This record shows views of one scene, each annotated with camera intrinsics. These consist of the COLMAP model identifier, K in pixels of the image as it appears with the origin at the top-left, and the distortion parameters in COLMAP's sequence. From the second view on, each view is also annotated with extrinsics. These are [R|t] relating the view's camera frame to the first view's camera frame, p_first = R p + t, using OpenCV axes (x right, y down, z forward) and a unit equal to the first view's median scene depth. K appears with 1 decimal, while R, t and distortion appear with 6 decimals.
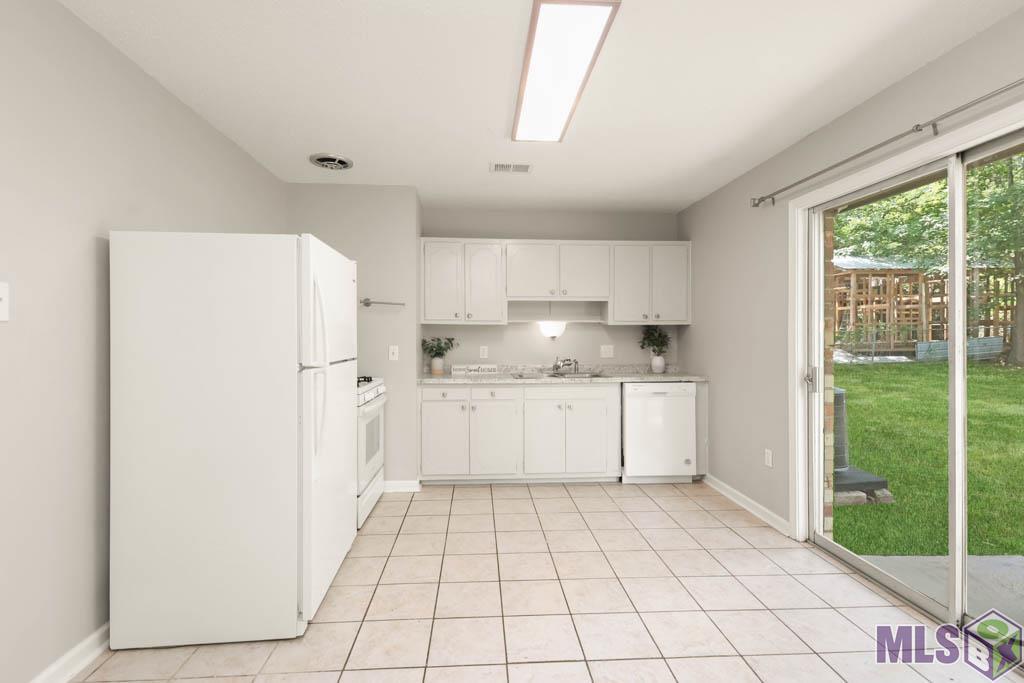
lens RADIAL K [[461.4, 0, 533.4], [0, 461.4, 333.0], [0, 0, 1]] dist [0.019812, -0.001416]
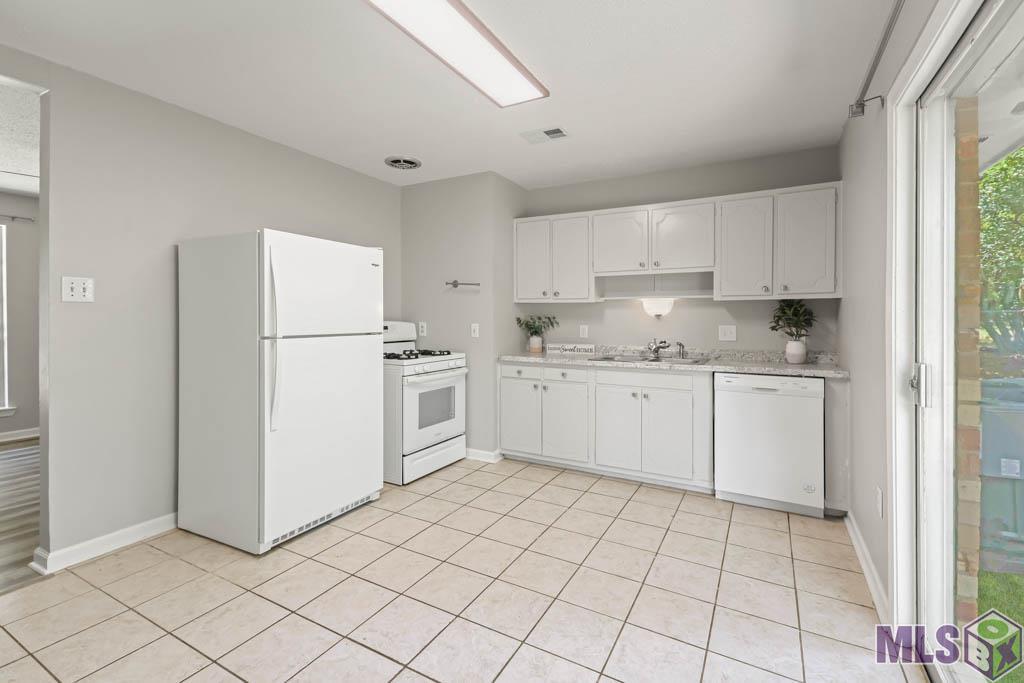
lens RADIAL K [[461.4, 0, 550.3], [0, 461.4, 316.5], [0, 0, 1]] dist [0.019812, -0.001416]
pose [[0.845940, 0.000253, -0.533278, 0.377800], [0.003043, 0.999981, 0.005302, 0.005862], [0.533269, -0.006108, 0.845924, 0.170380]]
